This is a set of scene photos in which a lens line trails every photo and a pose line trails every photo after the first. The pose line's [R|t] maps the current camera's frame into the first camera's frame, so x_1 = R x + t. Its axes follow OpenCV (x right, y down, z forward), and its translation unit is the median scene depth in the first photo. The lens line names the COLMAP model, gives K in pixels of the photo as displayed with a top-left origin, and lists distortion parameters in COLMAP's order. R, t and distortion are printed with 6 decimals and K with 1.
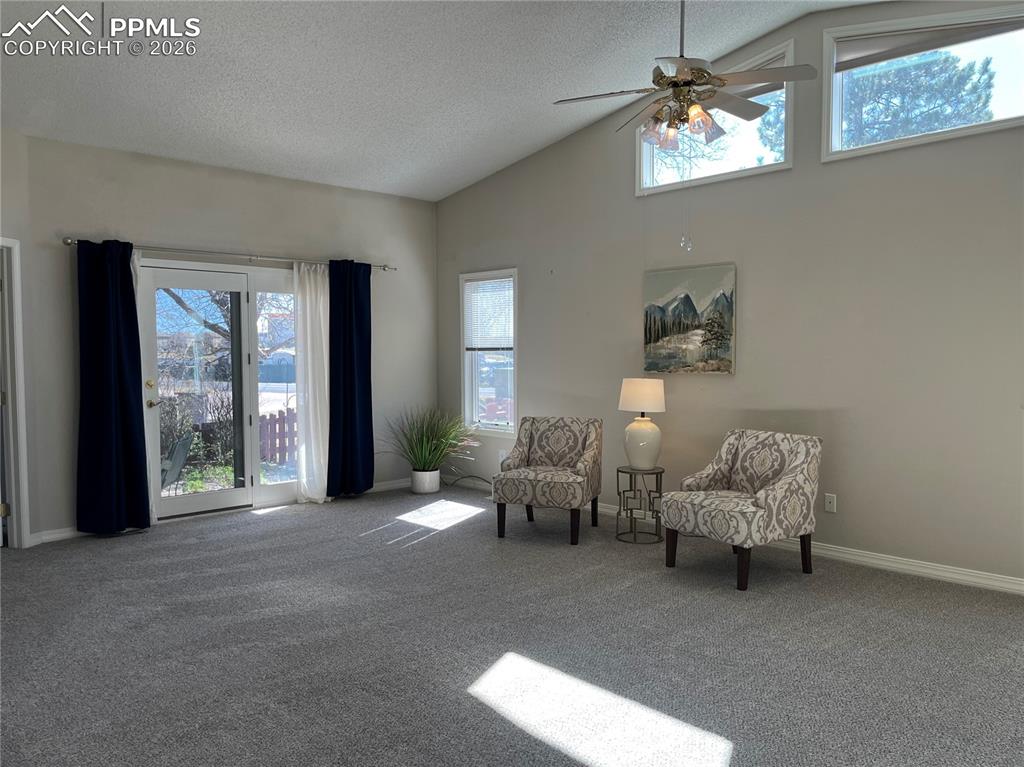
lens RADIAL K [[767.7, 0, 509.8], [0, 767.7, 390.1], [0, 0, 1]] dist [0.036287, -0.056151]
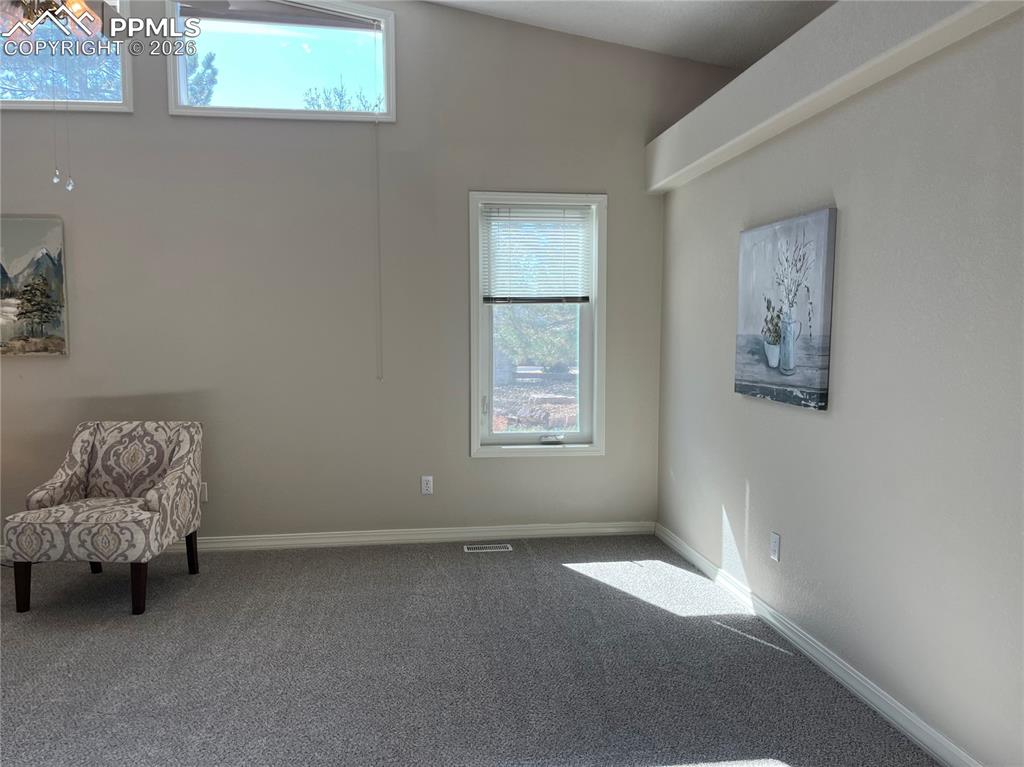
lens RADIAL K [[767.7, 0, 503.8], [0, 767.7, 392.4], [0, 0, 1]] dist [0.036287, -0.056151]
pose [[0.581908, -0.061897, 0.810896, -0.113104], [0.039908, 0.998071, 0.047547, -0.001990], [-0.812275, 0.004693, 0.583256, 0.169912]]
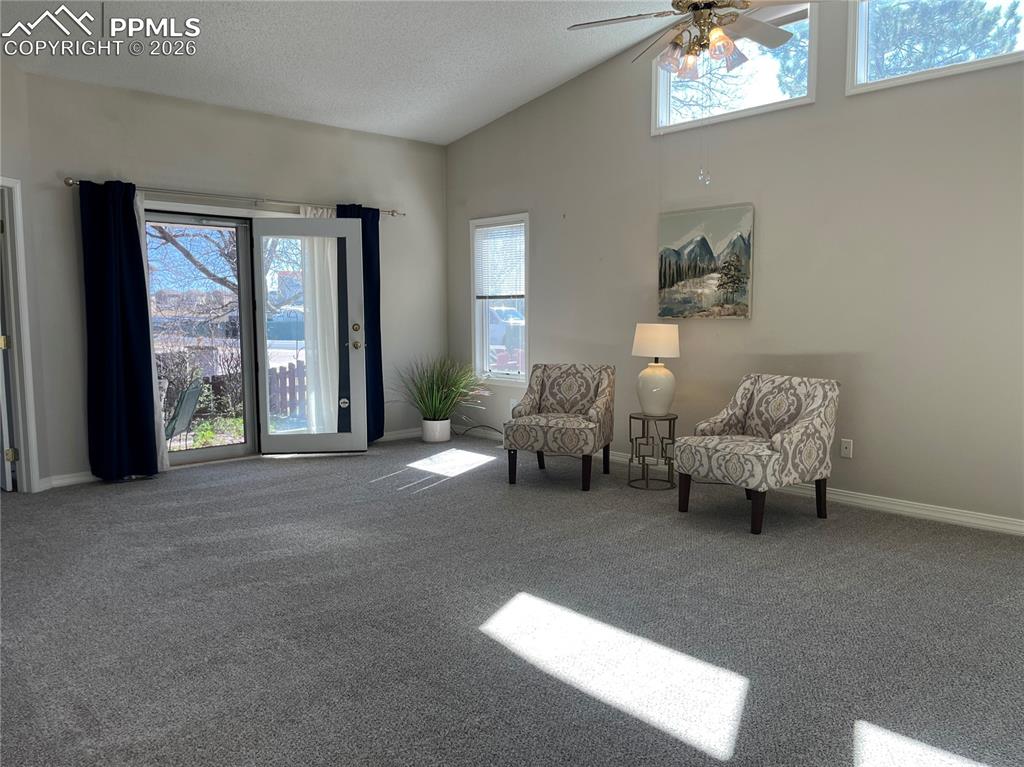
lens RADIAL K [[767.7, 0, 514.7], [0, 767.7, 388.7], [0, 0, 1]] dist [0.036287, -0.056151]
pose [[0.999969, 0.001535, -0.007703, -0.000699], [-0.001132, 0.998646, 0.052010, 0.019527], [0.007772, -0.052000, 0.998617, 0.017200]]
